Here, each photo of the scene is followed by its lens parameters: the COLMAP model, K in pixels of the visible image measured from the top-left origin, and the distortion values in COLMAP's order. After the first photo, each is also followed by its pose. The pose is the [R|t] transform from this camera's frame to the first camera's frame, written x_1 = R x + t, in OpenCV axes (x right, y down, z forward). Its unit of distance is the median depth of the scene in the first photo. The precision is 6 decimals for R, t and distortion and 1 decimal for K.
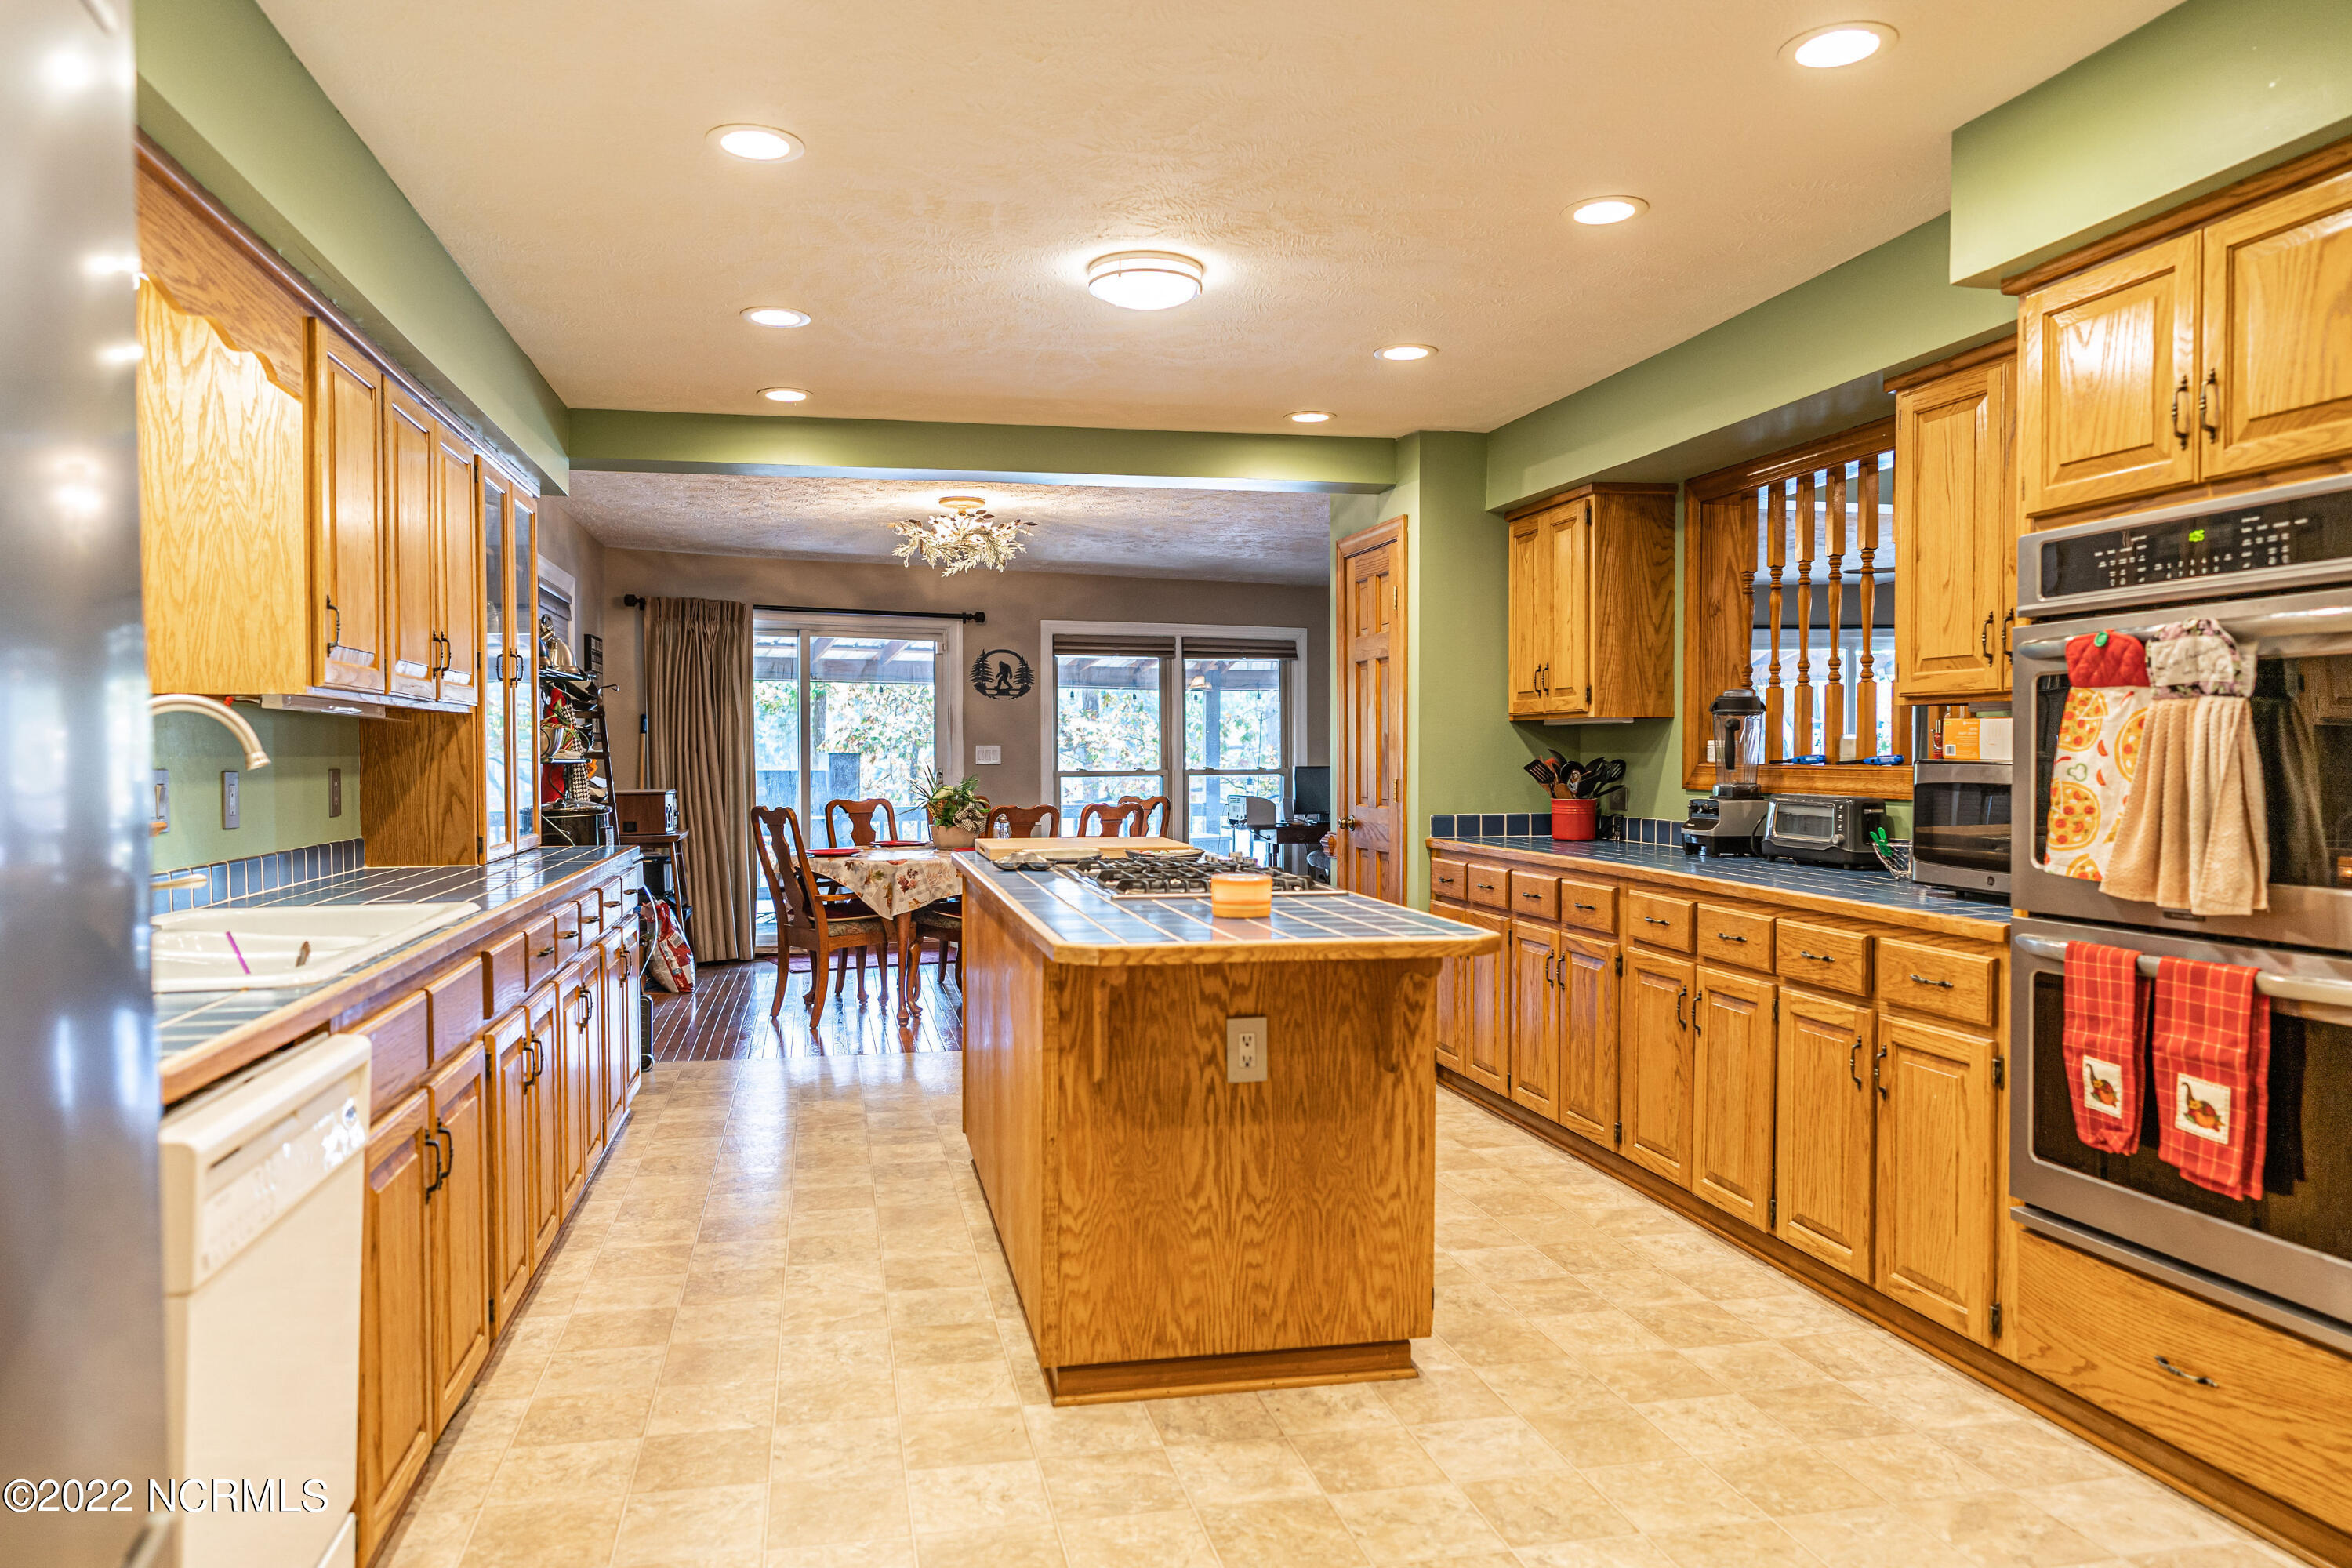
lens RADIAL K [[1556.9, 0, 1155.6], [0, 1556.9, 787.0], [0, 0, 1]] dist [-0.002848, 0.000118]
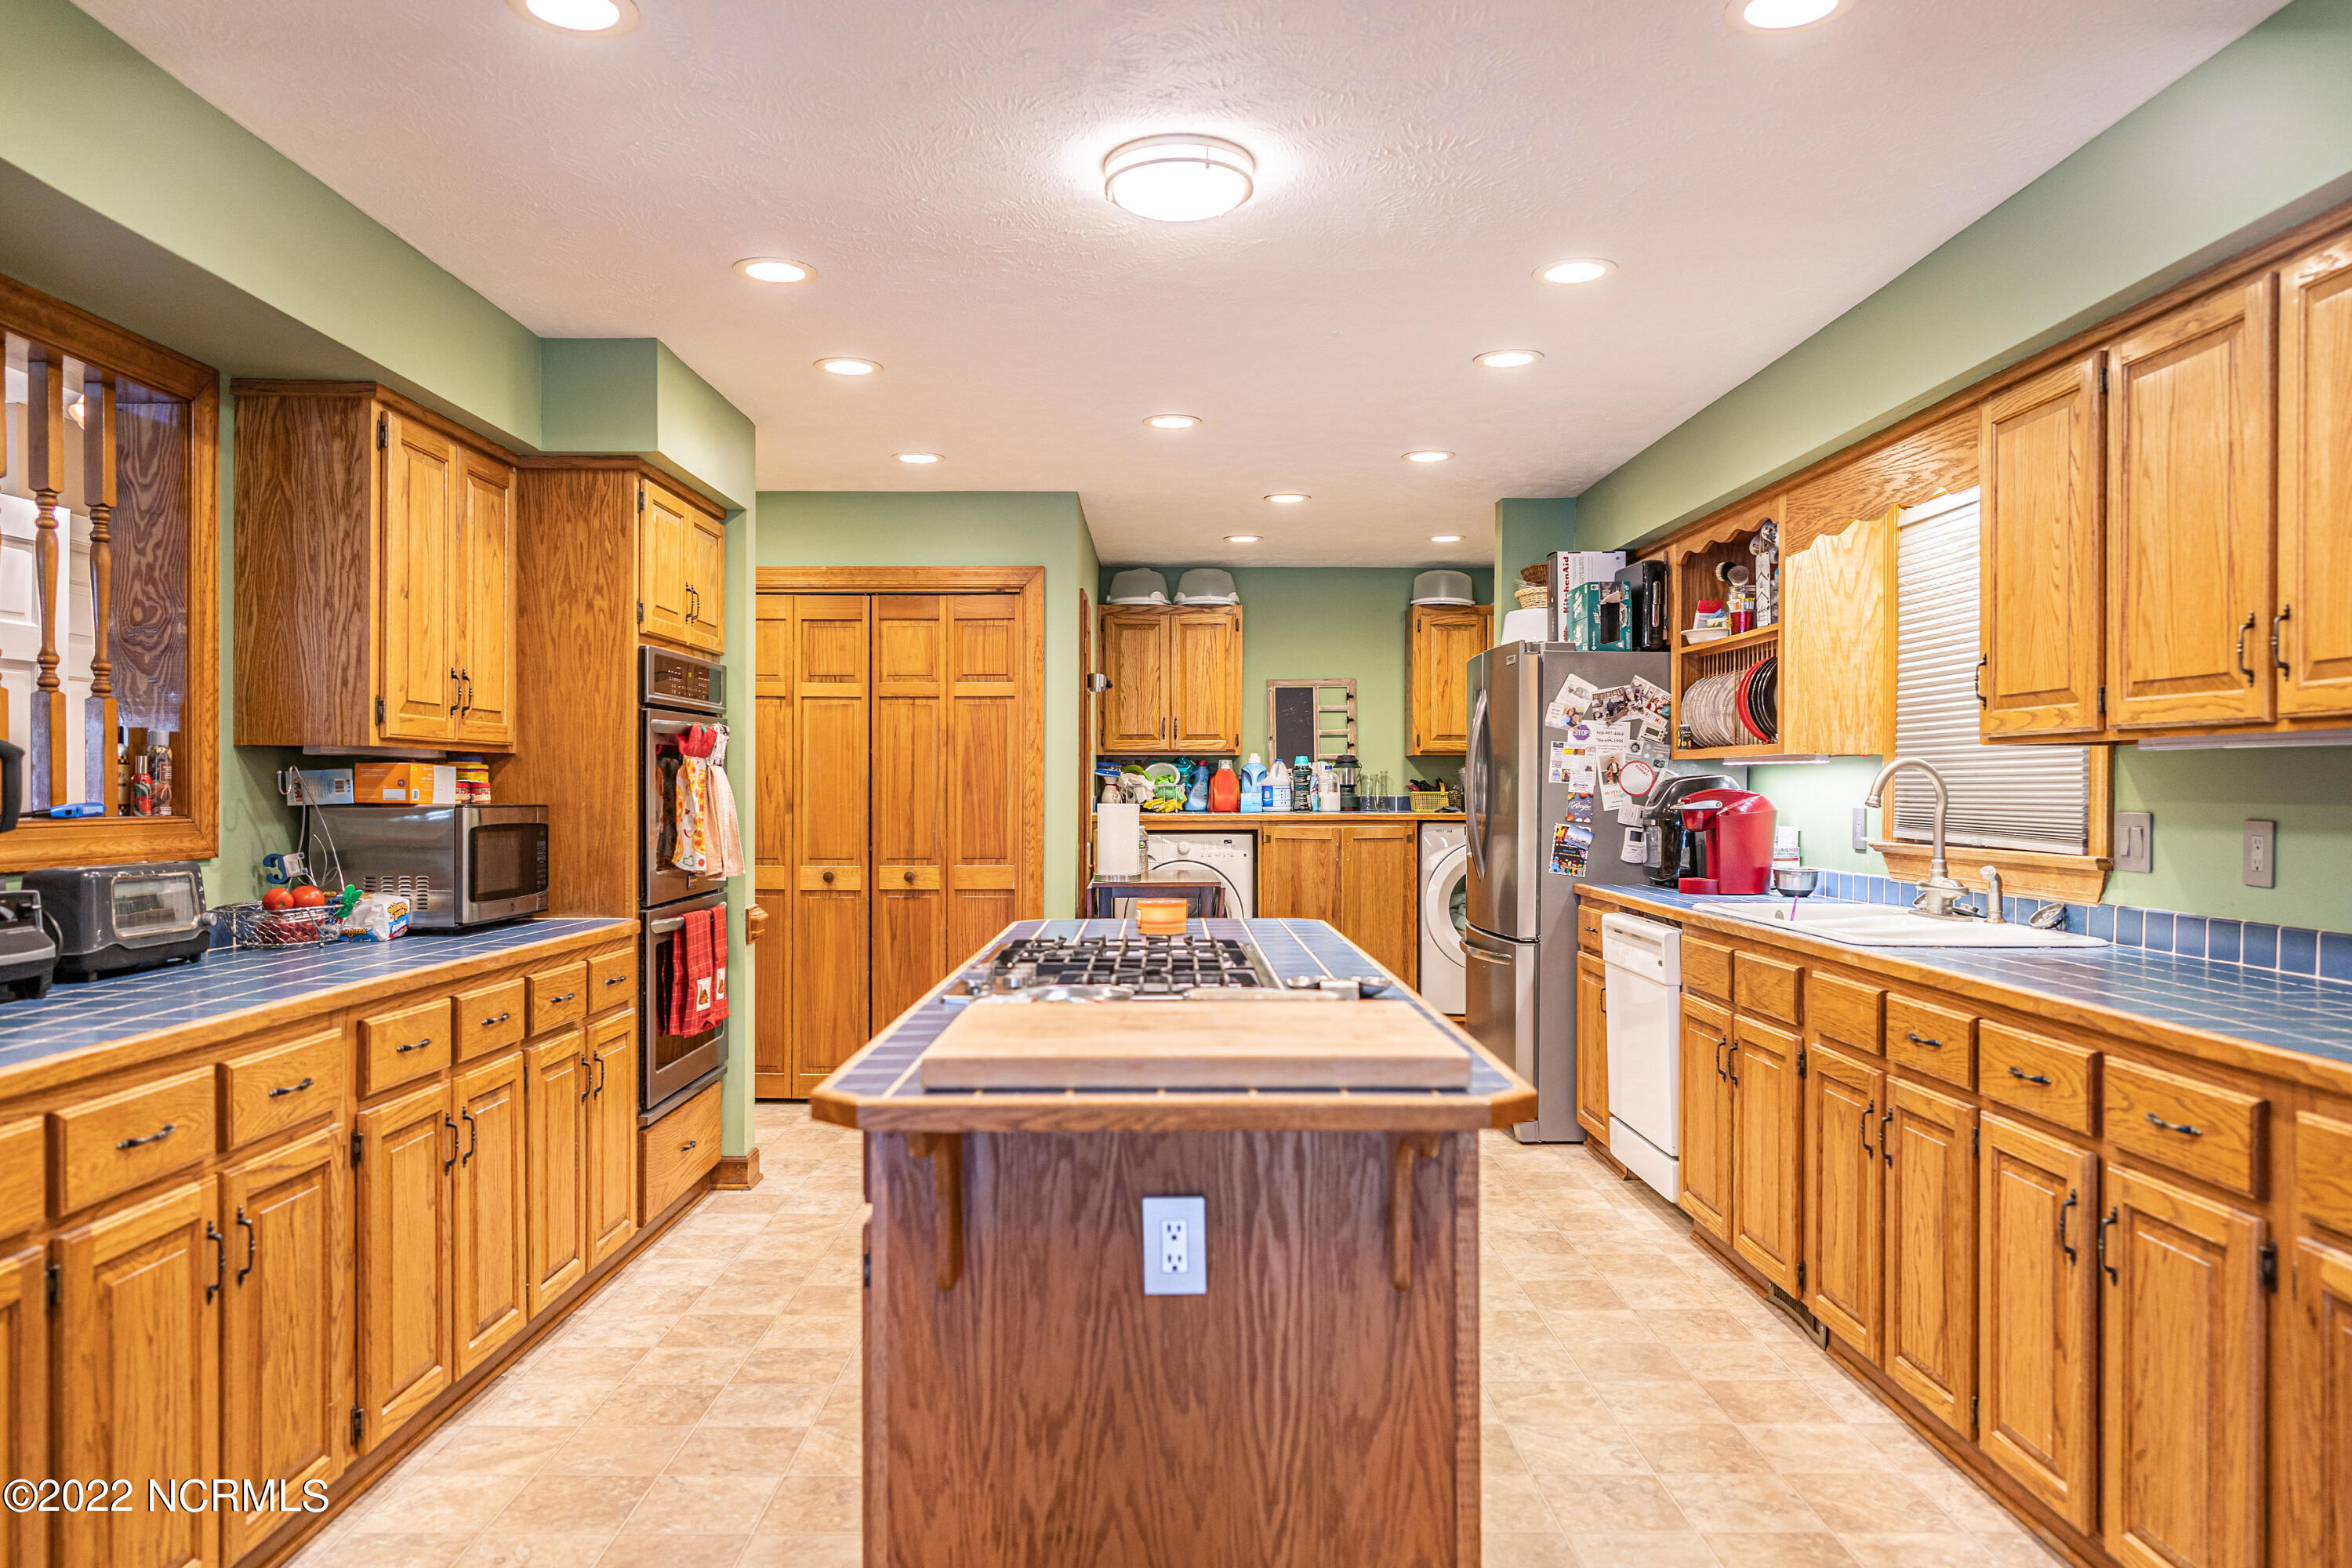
lens RADIAL K [[1578.6, 0, 1162.2], [0, 1578.6, 785.3], [0, 0, 1]] dist [-0.002414, 0.001377]
pose [[-0.978831, 0.001053, 0.204670, -0.137901], [0.005250, 0.999787, 0.019963, -0.039513], [-0.204605, 0.020615, -0.978627, 1.554114]]
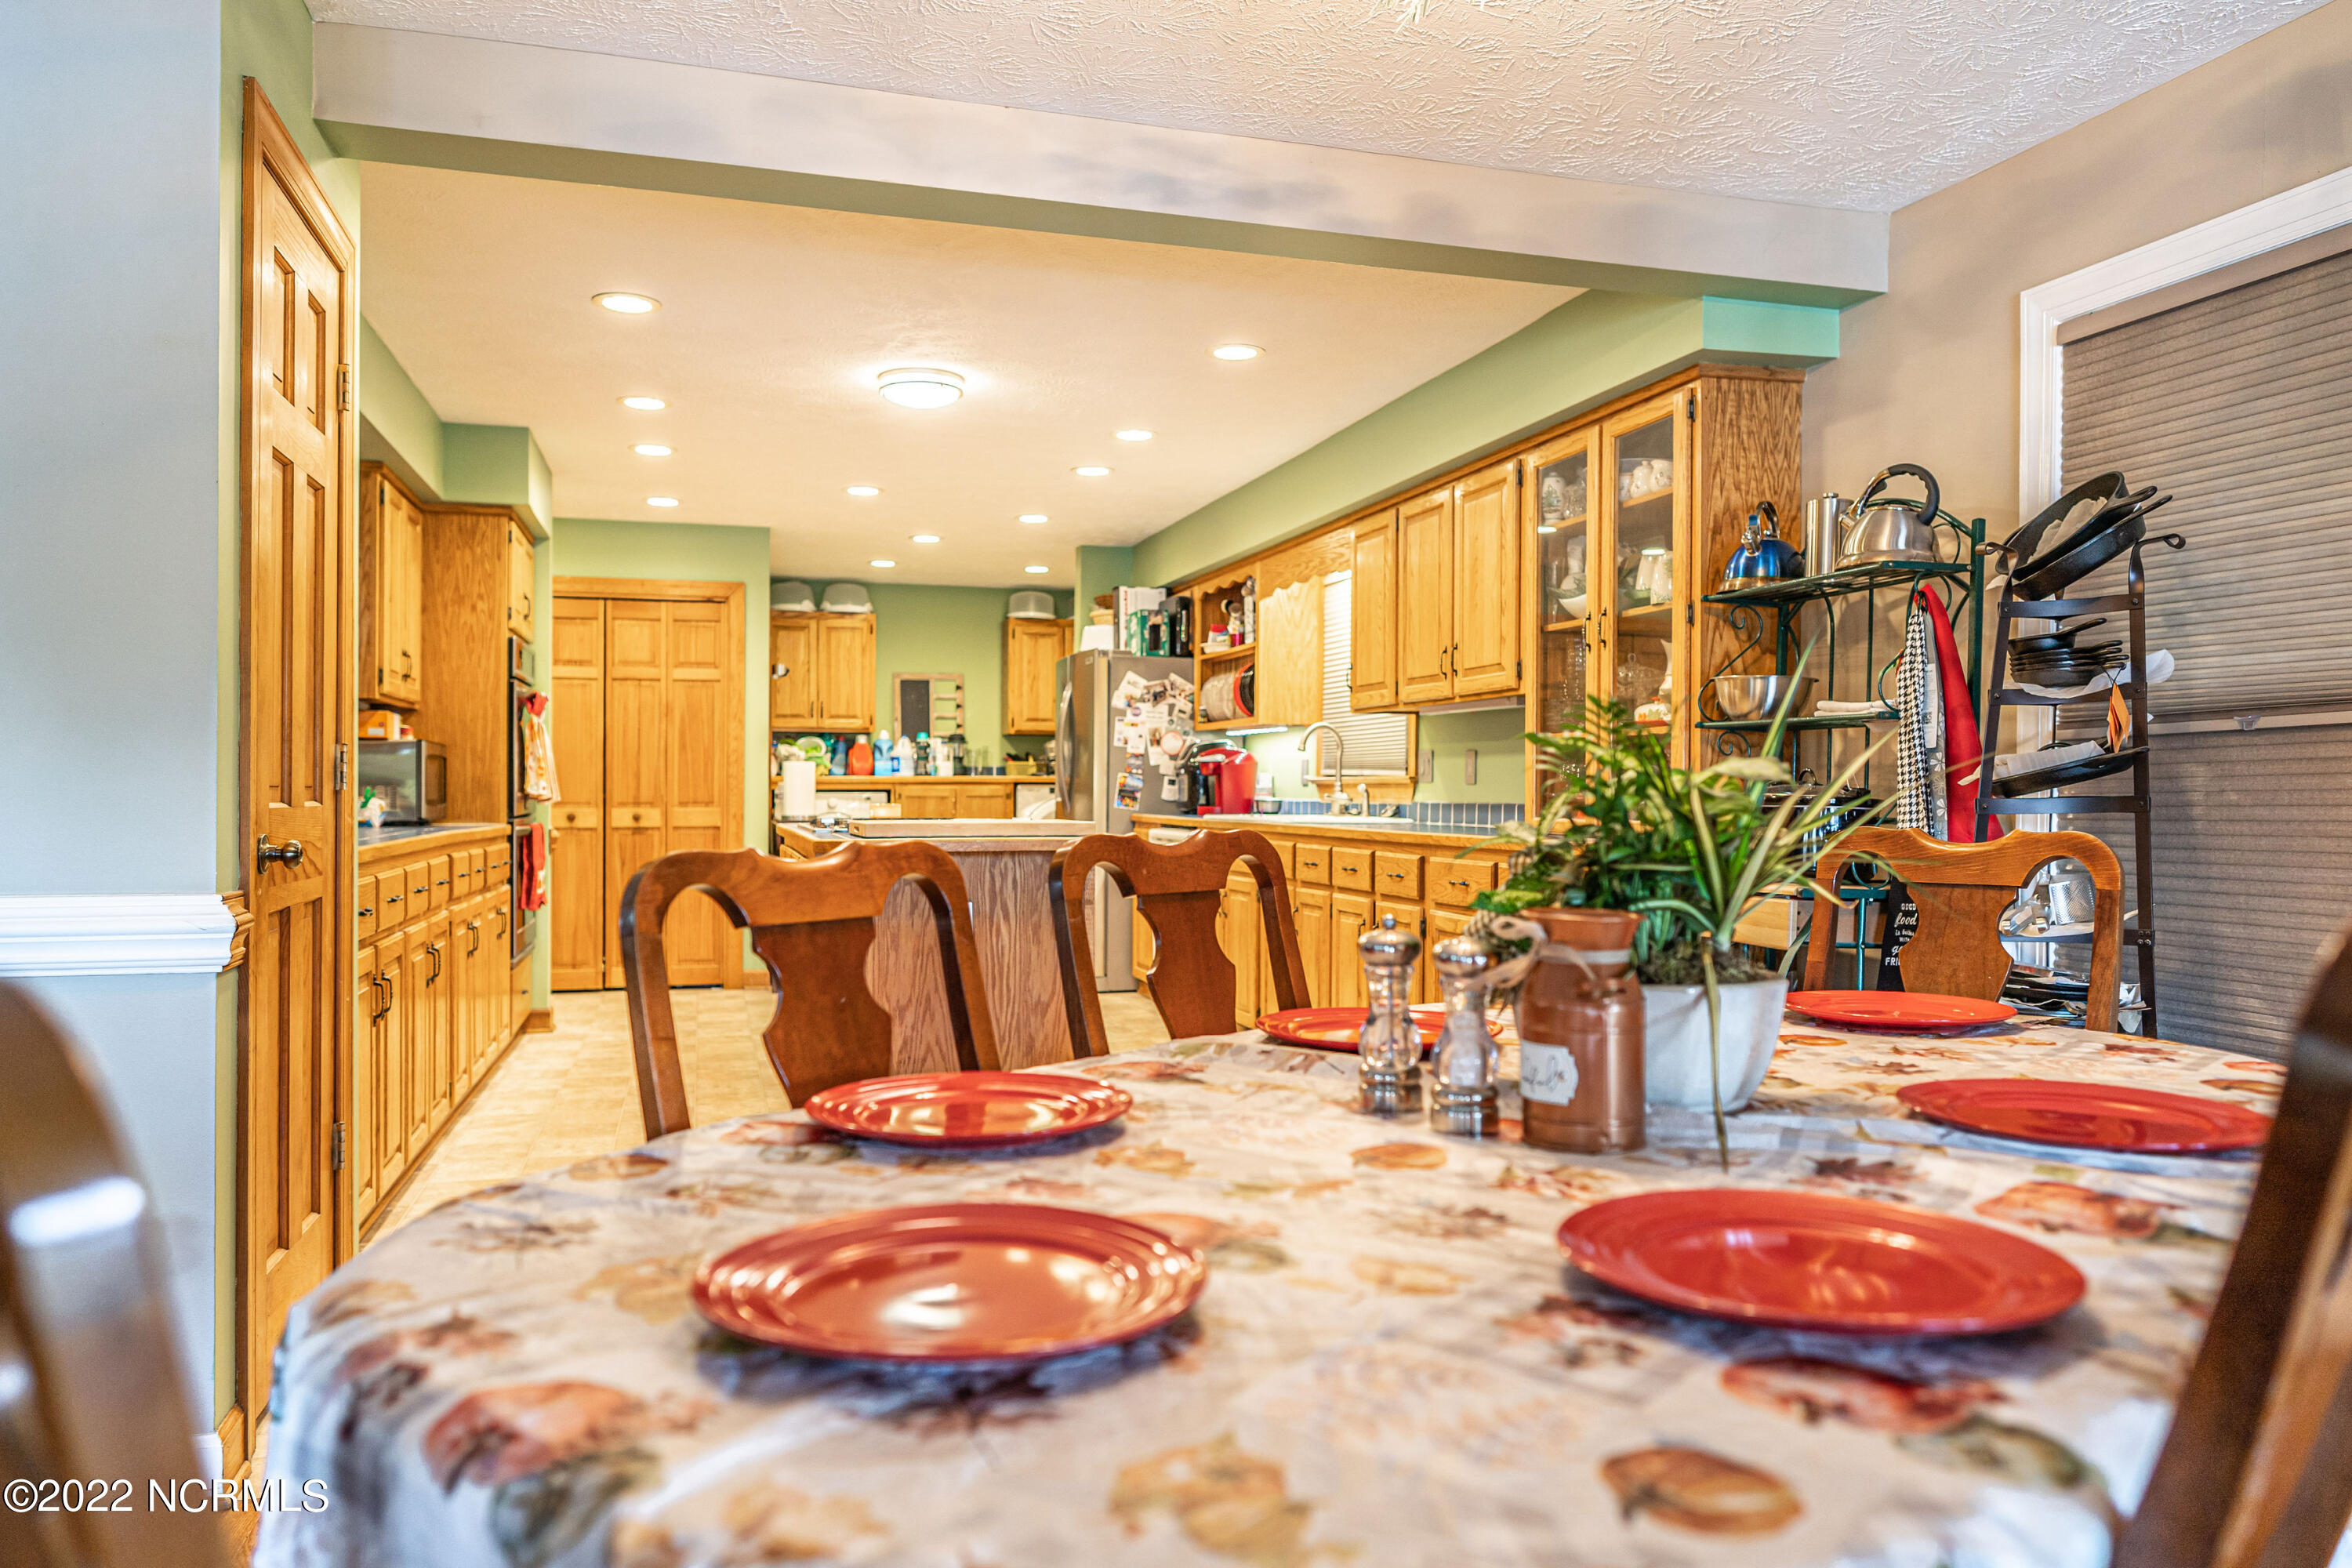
lens RADIAL K [[1578.6, 0, 1162.2], [0, 1578.6, 785.3], [0, 0, 1]] dist [-0.002414, 0.001377]
pose [[-0.997348, -0.000909, -0.072777, -0.102750], [-0.002372, 0.999797, 0.020029, -0.004498], [0.072744, 0.020149, -0.997147, 2.116893]]
